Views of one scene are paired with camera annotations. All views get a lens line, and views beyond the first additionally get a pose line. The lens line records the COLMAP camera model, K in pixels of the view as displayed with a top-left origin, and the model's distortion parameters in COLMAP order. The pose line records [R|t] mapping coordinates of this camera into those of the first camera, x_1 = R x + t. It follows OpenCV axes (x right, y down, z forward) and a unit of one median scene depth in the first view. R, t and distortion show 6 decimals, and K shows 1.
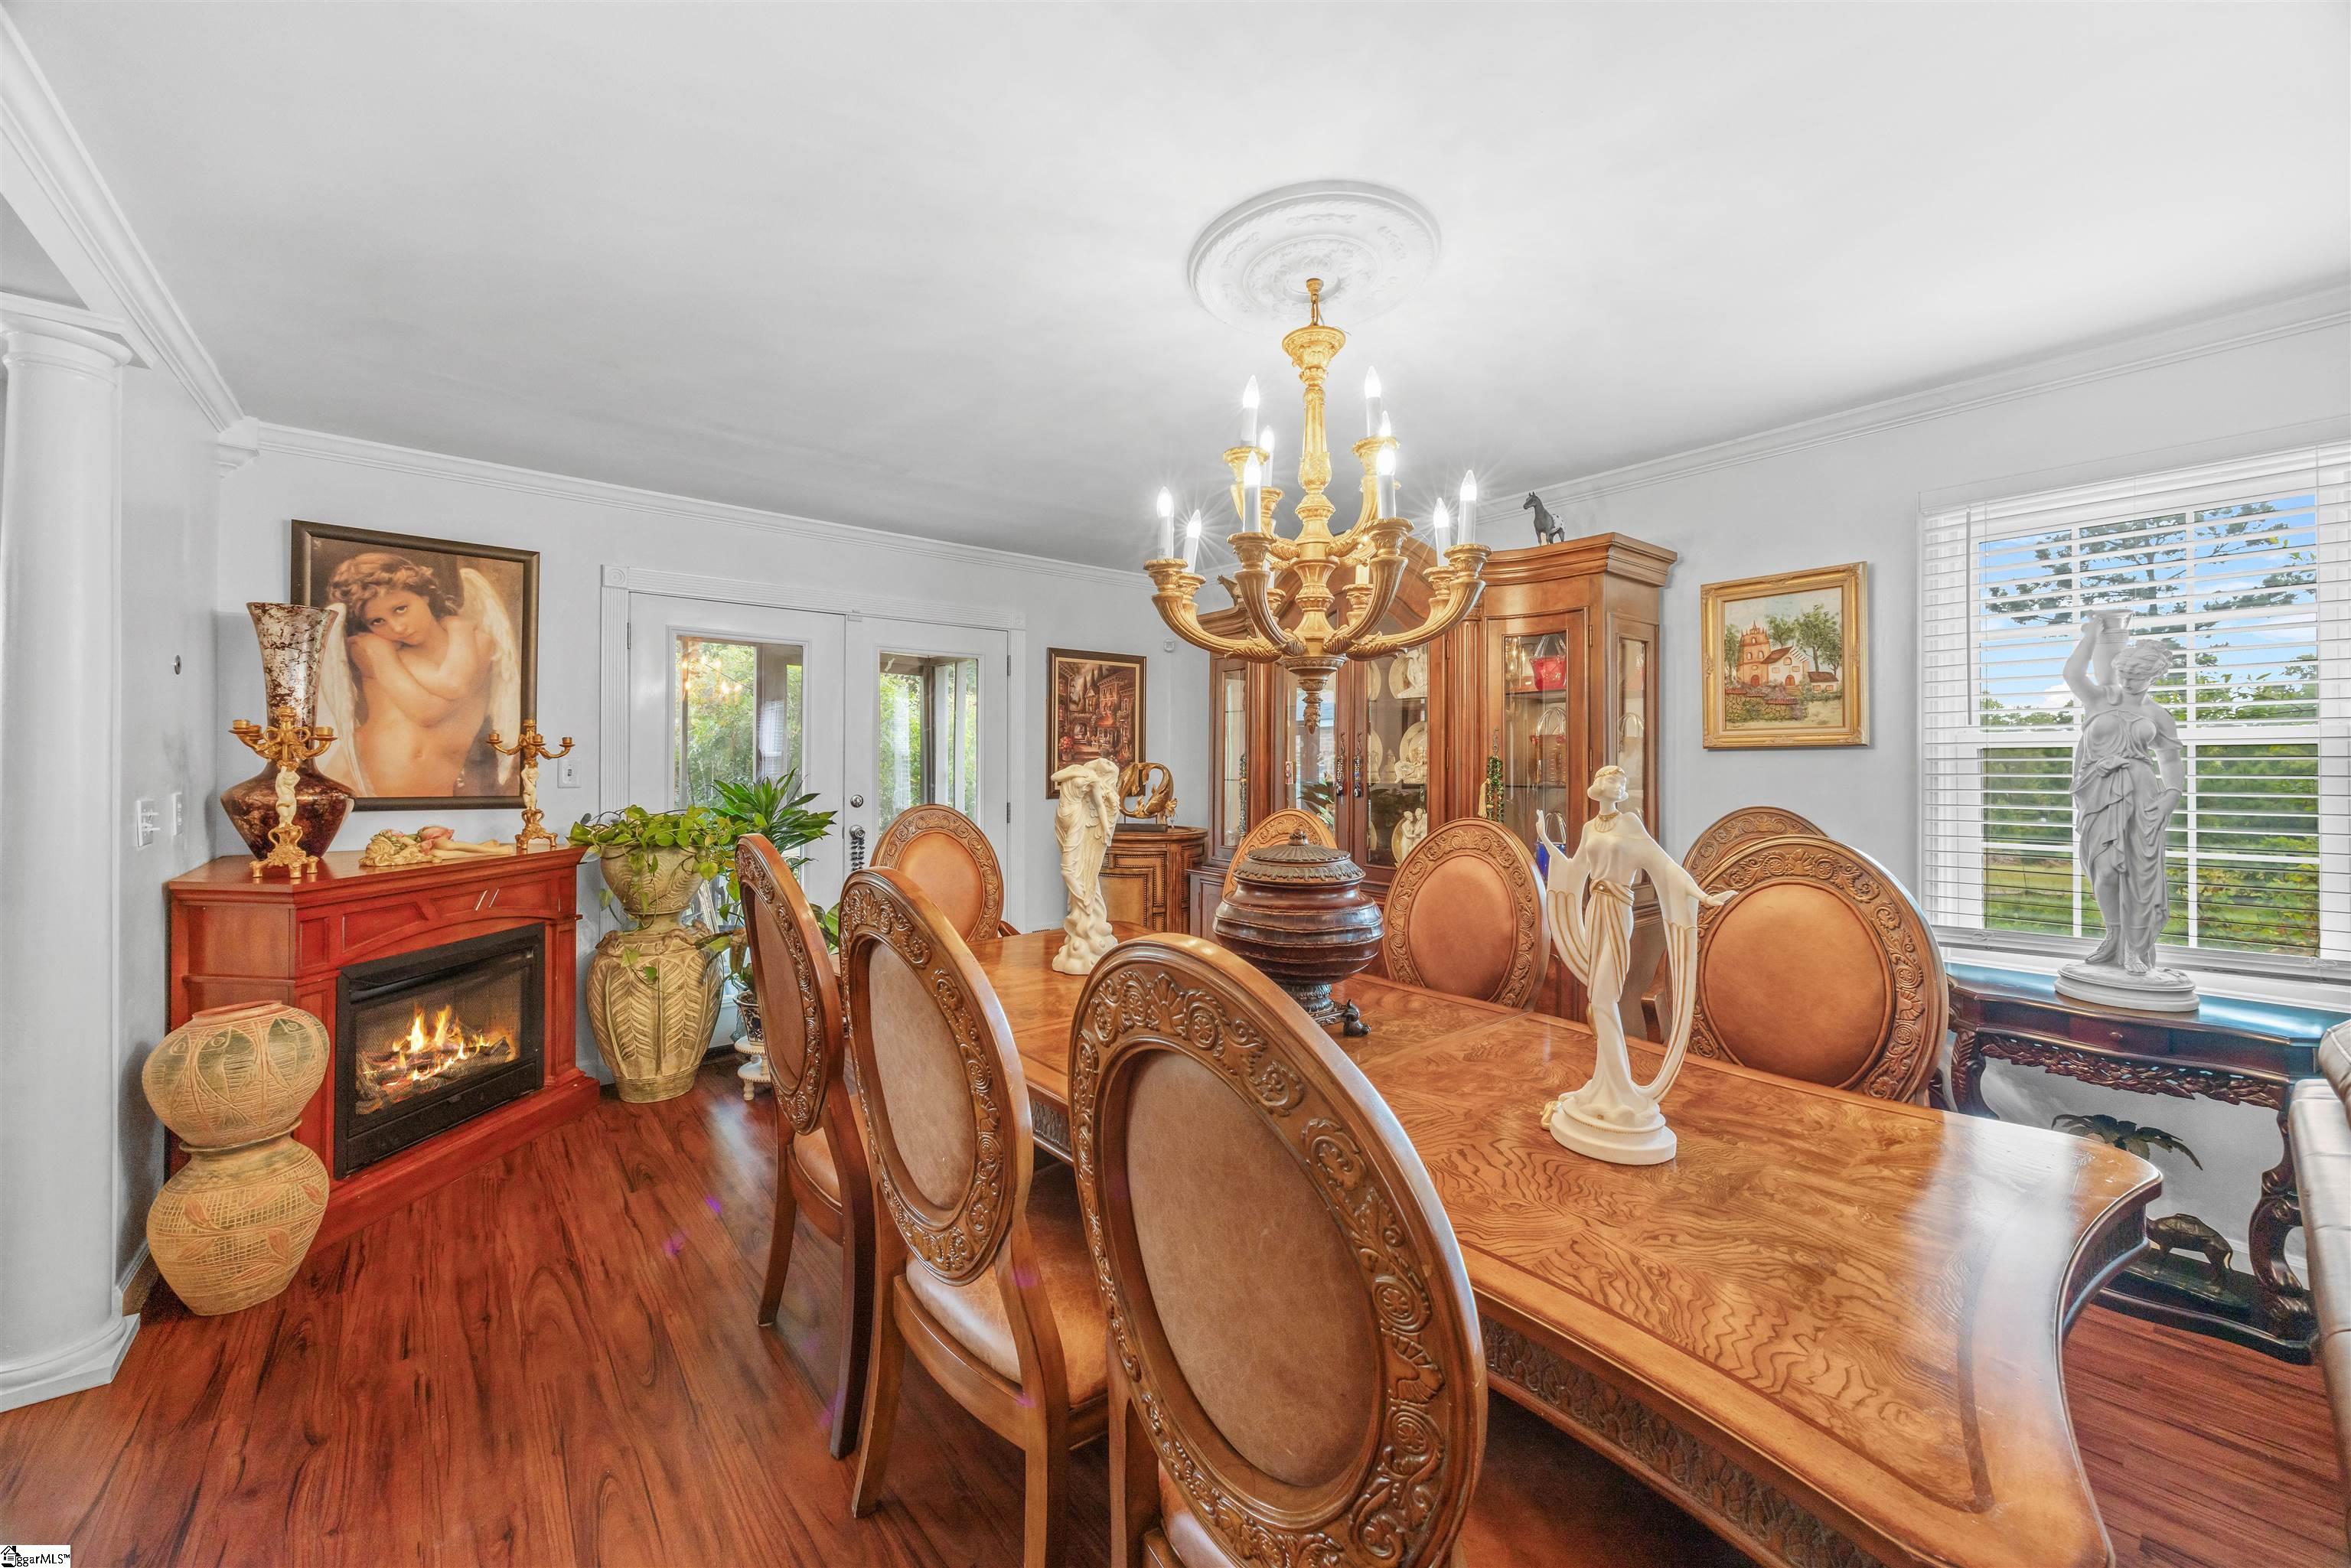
lens RADIAL K [[906.0, 0, 1183.2], [0, 906.0, 768.4], [0, 0, 1]] dist [0.000798, -0.000052]
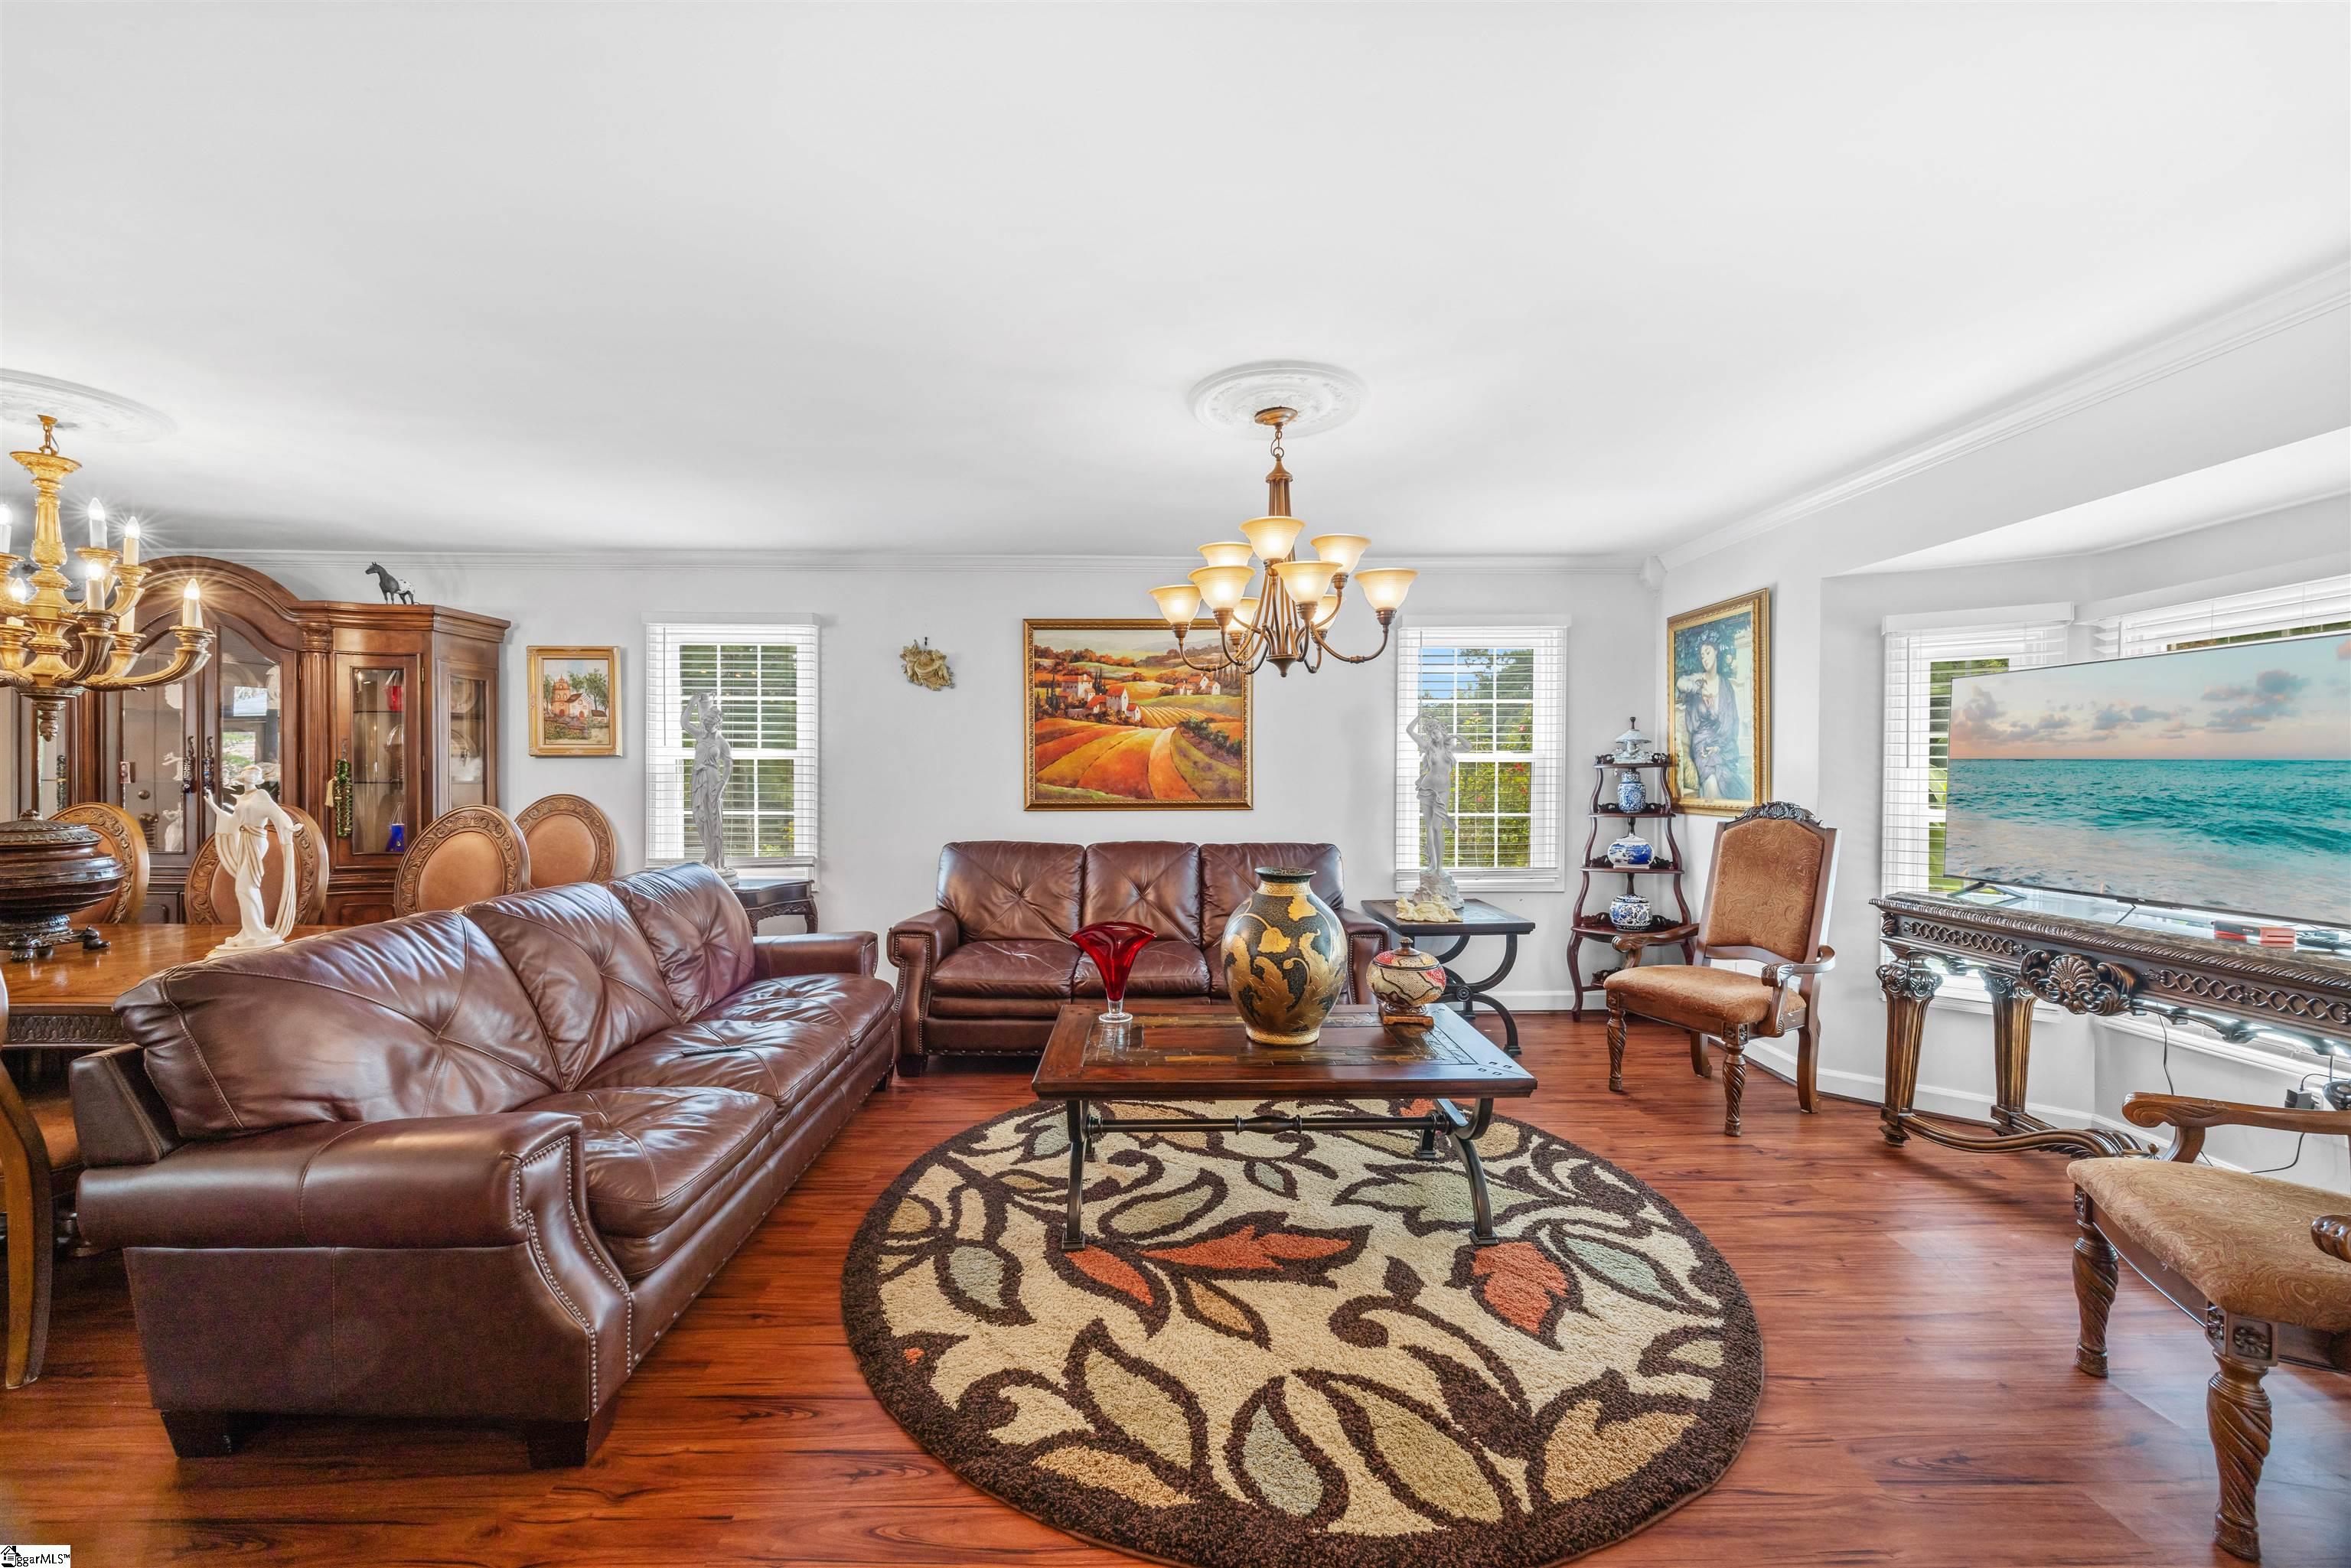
lens RADIAL K [[906.0, 0, 1183.2], [0, 906.0, 768.4], [0, 0, 1]] dist [0.000798, -0.000052]
pose [[0.621614, 0.009920, 0.783261, 0.085570], [-0.003373, 0.999944, -0.009987, 0.009315], [-0.783316, 0.003566, 0.621613, -0.801484]]
